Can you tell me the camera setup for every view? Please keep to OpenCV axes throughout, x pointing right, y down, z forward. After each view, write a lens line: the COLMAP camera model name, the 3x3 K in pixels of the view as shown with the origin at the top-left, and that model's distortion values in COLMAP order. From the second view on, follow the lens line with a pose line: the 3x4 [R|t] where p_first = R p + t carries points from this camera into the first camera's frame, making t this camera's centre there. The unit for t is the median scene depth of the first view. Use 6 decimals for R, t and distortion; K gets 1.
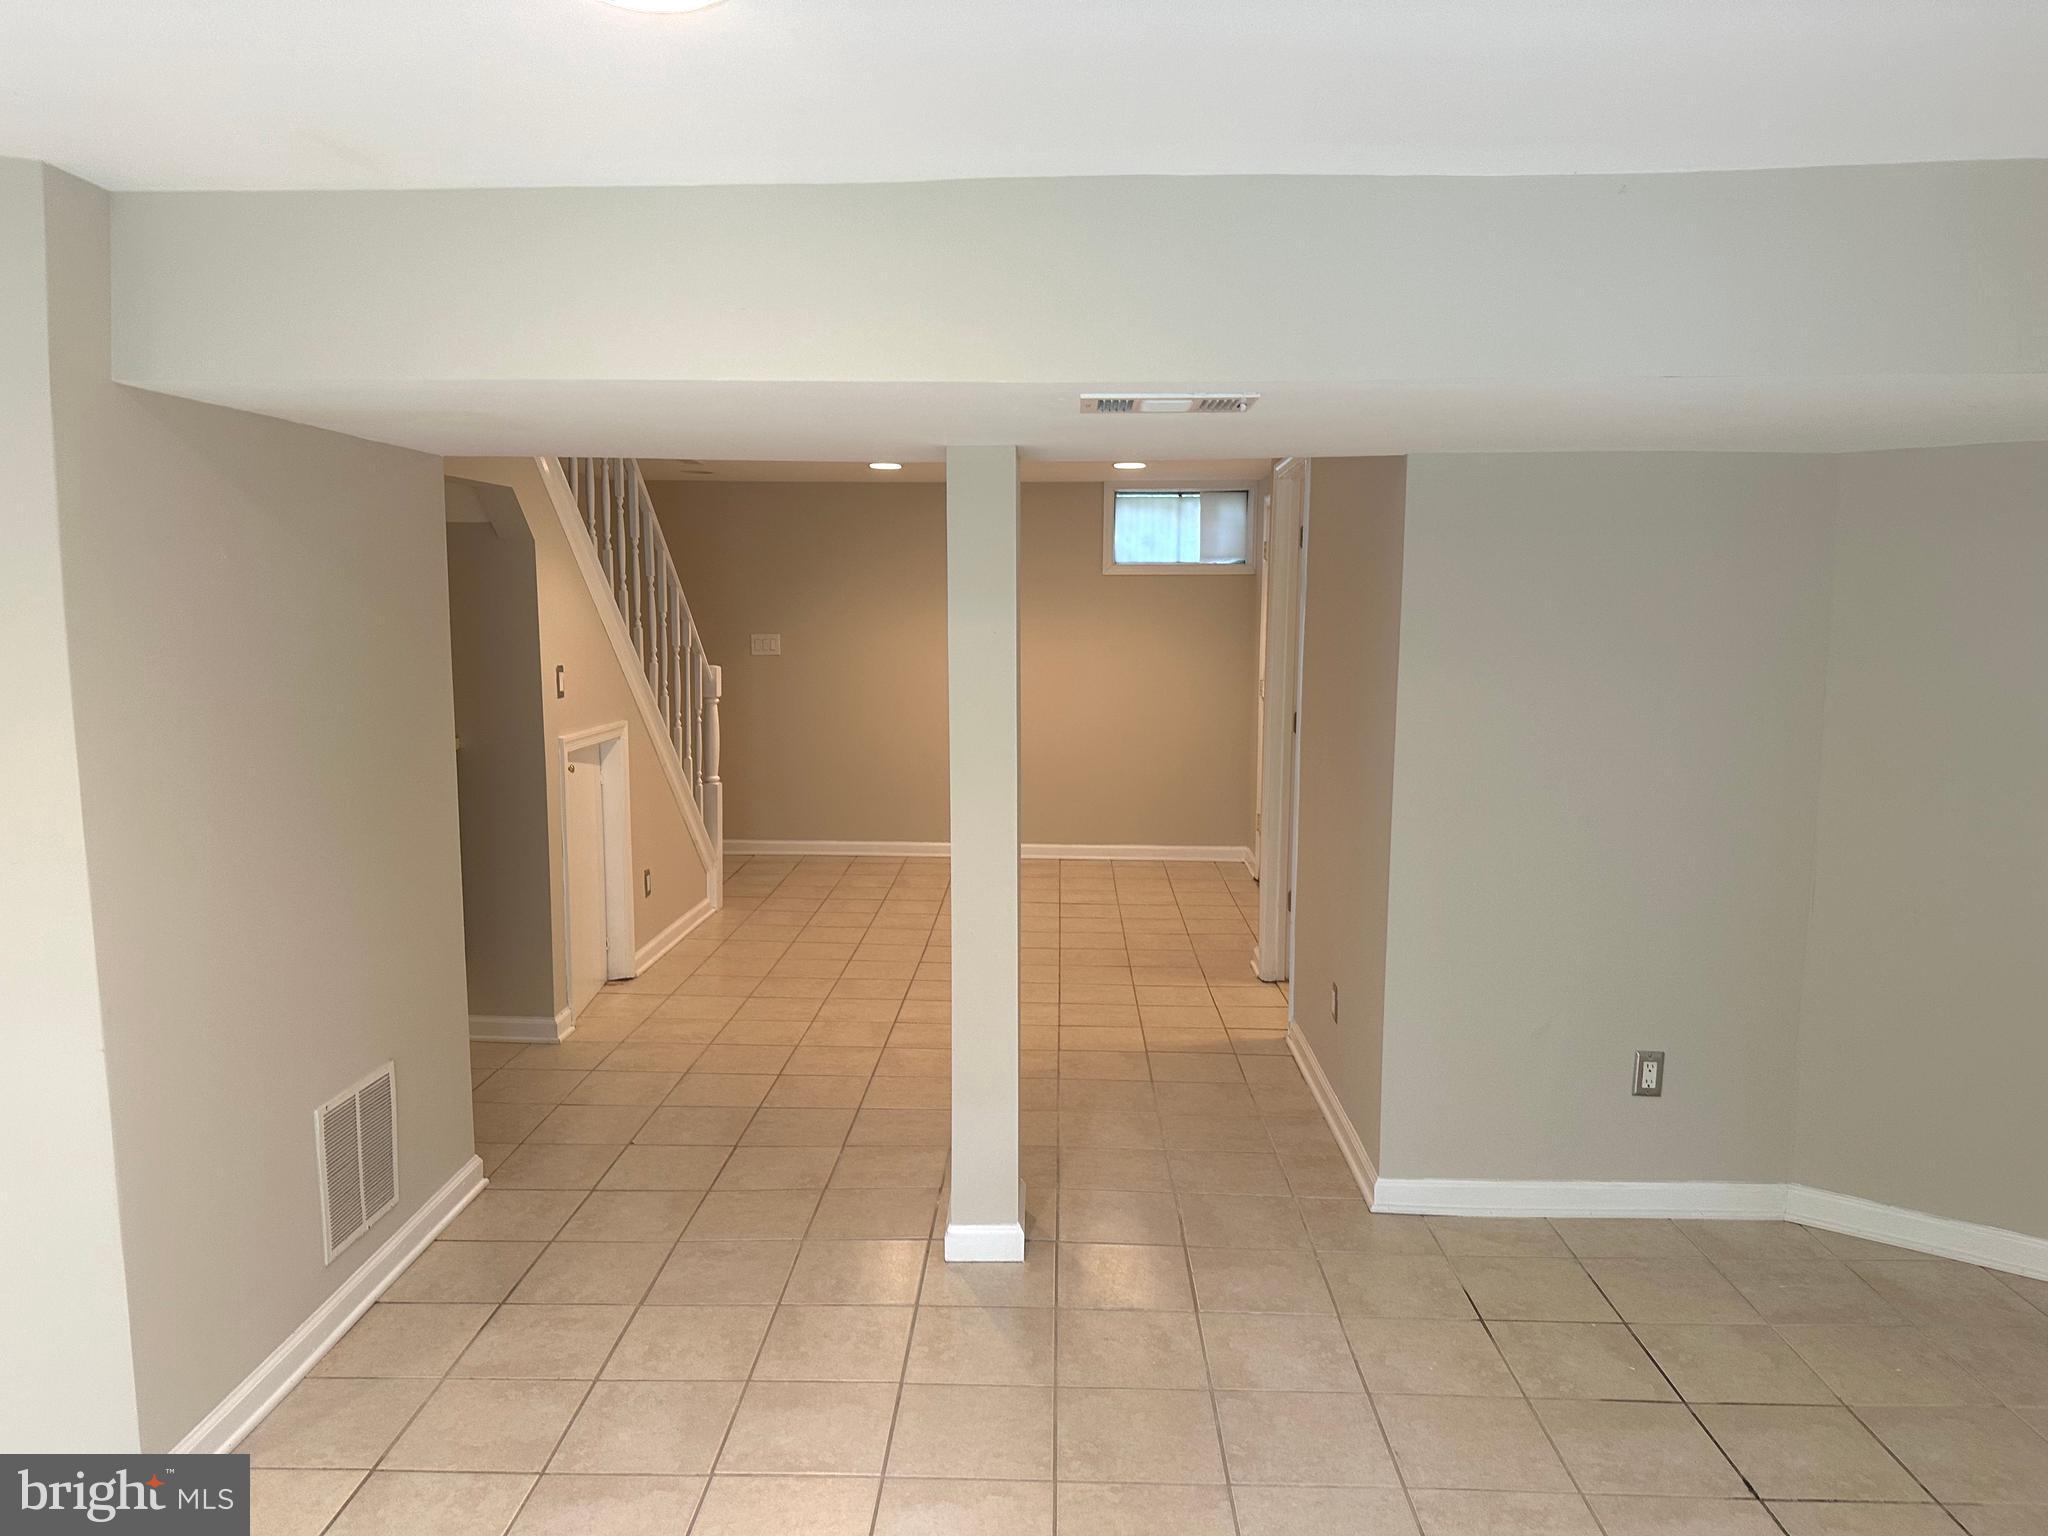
lens RADIAL K [[1428.5, 0, 1031.5], [0, 1428.5, 775.0], [0, 0, 1]] dist [-0.013185, -0.001732]
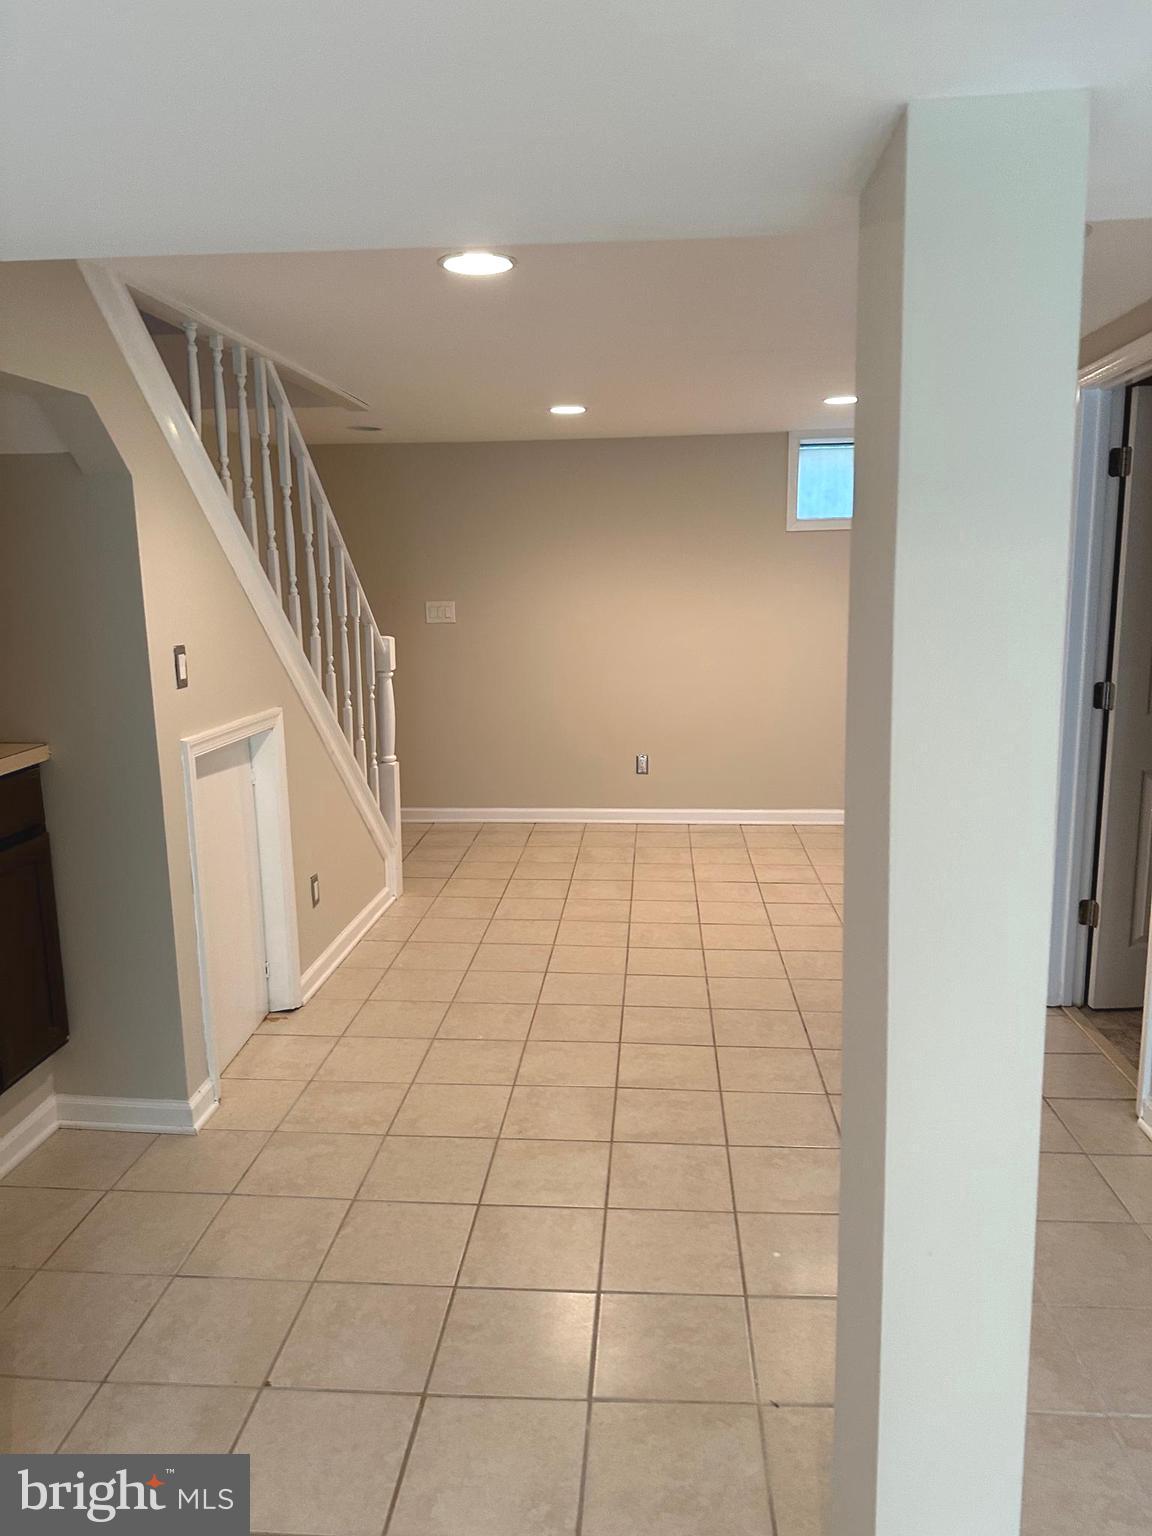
lens RADIAL K [[1071.4, 0, 569.6], [0, 1071.4, 763.7], [0, 0, 1]] dist [-0.013185, -0.001732]
pose [[0.997950, -0.013508, -0.062549, -0.071158], [0.016797, 0.998487, 0.052369, -0.032765], [0.061747, -0.053313, 0.996667, 0.357904]]
